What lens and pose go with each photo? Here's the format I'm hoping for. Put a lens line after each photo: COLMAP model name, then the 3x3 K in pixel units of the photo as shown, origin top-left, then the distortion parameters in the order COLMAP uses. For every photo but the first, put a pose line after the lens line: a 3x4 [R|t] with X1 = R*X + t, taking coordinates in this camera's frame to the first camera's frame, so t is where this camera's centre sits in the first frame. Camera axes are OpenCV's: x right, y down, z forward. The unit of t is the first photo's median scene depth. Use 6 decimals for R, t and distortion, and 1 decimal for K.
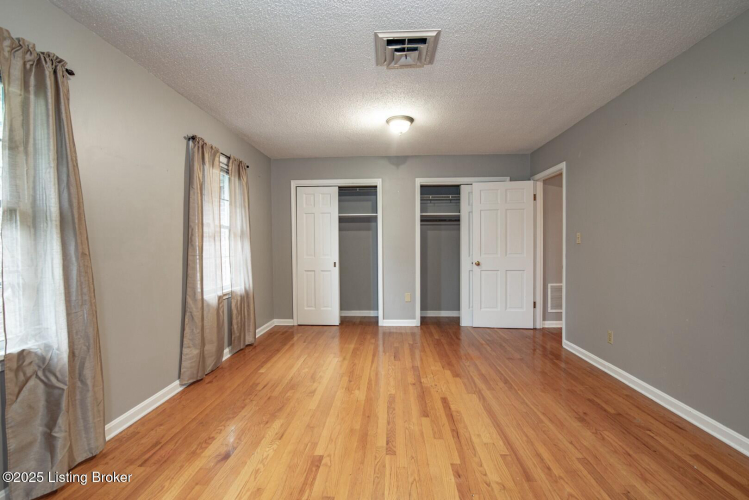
lens RADIAL K [[367.7, 0, 379.0], [0, 367.7, 253.2], [0, 0, 1]] dist [-0.017808, -0.000177]
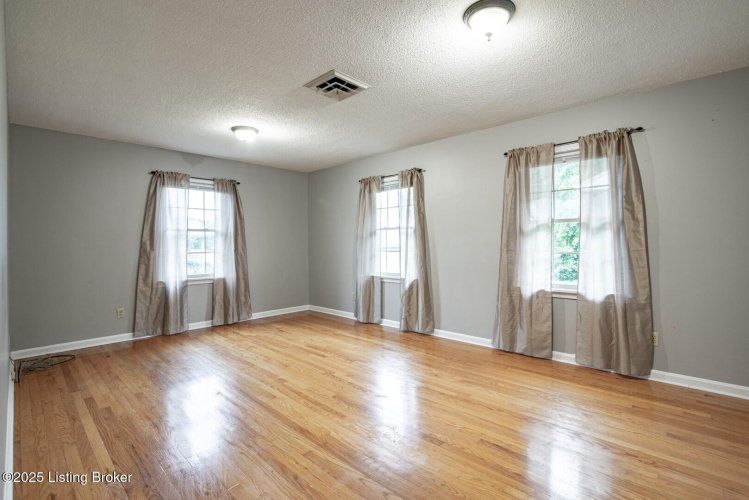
lens RADIAL K [[367.7, 0, 379.0], [0, 367.7, 253.2], [0, 0, 1]] dist [-0.017808, -0.000177]
pose [[-0.690668, 0.033973, -0.722373, 0.738955], [-0.003868, 0.998708, 0.050667, -0.047556], [0.723161, 0.037789, -0.689645, 1.647380]]
